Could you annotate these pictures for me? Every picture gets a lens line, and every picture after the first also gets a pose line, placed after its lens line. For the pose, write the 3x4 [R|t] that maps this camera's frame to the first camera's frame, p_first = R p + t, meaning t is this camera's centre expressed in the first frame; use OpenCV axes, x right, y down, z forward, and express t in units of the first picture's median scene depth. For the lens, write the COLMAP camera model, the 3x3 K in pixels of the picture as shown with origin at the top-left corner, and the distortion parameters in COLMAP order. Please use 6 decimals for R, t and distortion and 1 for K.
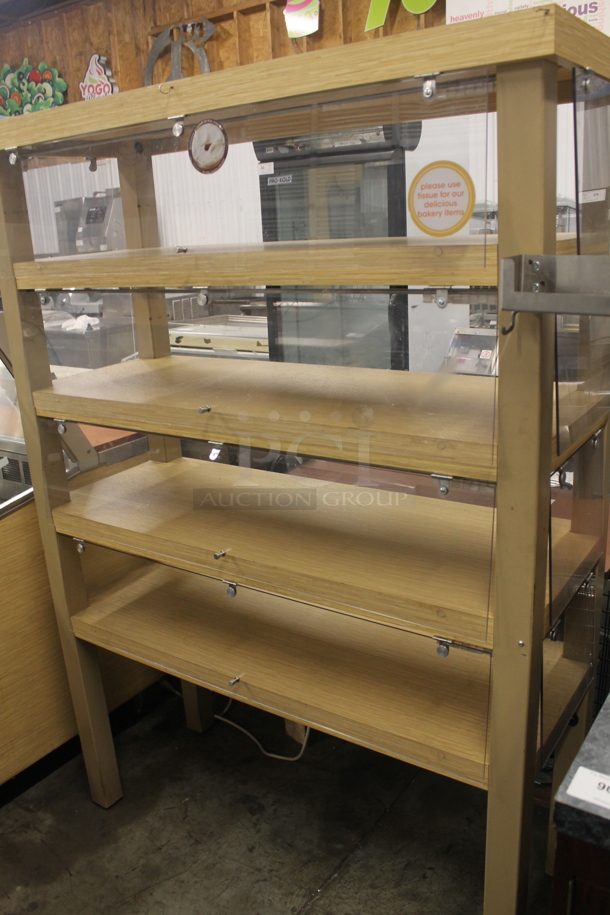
lens RADIAL K [[769.2, 0, 305.0], [0, 769.2, 457.5], [0, 0, 1]] dist [-0.155920, 0.131215]
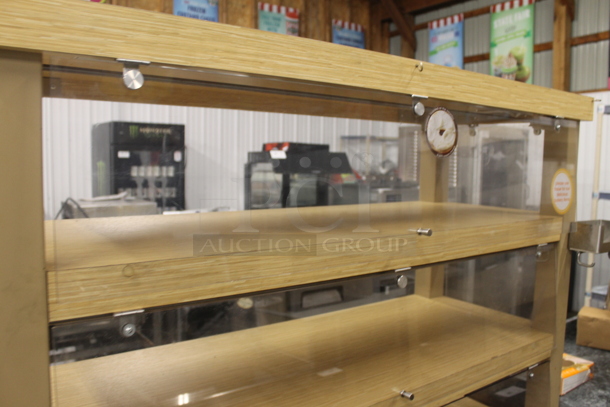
lens RADIAL K [[512.8, 0, 309.9], [0, 512.8, 203.4], [0, 0, 1]] dist [-0.155920, 0.131215]
pose [[0.334521, -0.018825, 0.942200, -0.814919], [0.246381, 0.966773, -0.068160, -0.303491], [-0.909611, 0.254941, 0.328044, 0.922194]]
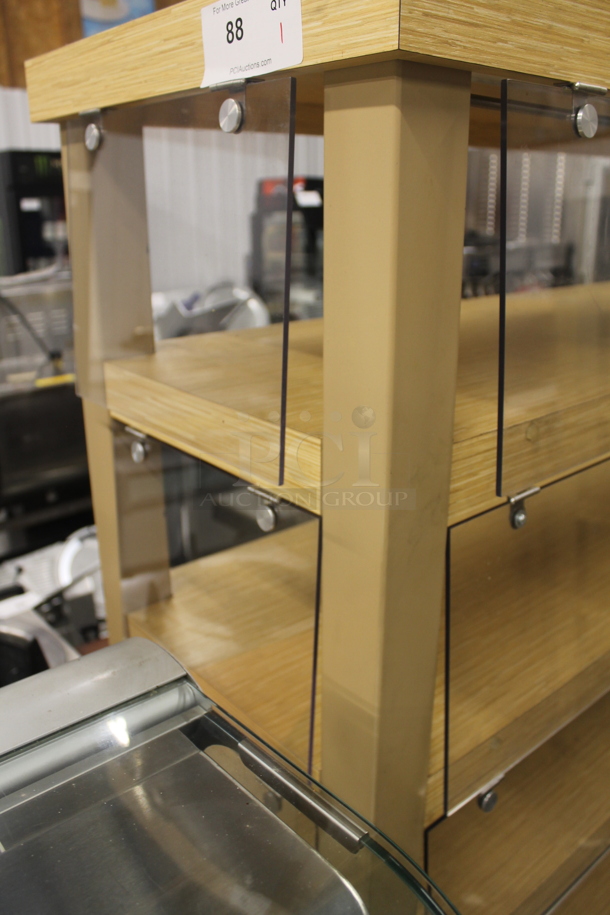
lens RADIAL K [[753.7, 0, 322.9], [0, 753.7, 459.3], [0, 0, 1]] dist [-0.149333, 0.115224]
pose [[0.266028, -0.268724, 0.925752, -0.881689], [0.277584, 0.941035, 0.193392, -0.419137], [-0.923134, 0.205527, 0.324935, 1.212433]]
